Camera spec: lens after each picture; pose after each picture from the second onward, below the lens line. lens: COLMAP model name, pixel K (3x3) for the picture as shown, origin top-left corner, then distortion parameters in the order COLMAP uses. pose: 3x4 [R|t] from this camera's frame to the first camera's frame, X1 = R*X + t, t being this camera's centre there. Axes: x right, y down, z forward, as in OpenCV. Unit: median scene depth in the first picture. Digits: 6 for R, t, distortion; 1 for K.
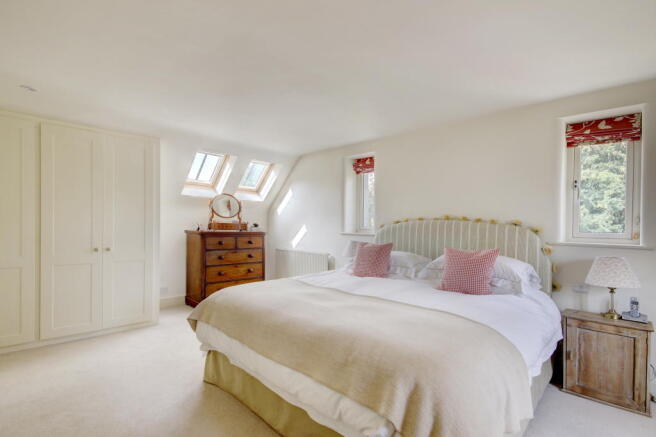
lens RADIAL K [[300.3, 0, 328.0], [0, 300.3, 218.5], [0, 0, 1]] dist [-0.000128, 0.000127]
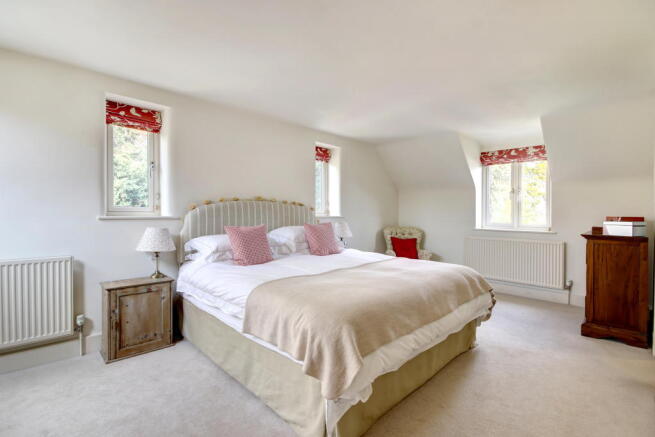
lens RADIAL K [[308.2, 0, 327.4], [0, 308.2, 201.6], [0, 0, 1]] dist [0.001541, 0.000225]
pose [[0.051848, -0.006208, 0.998636, -0.256187], [-0.028860, 0.999554, 0.007712, -0.003122], [-0.998238, -0.029220, 0.051646, 0.242019]]
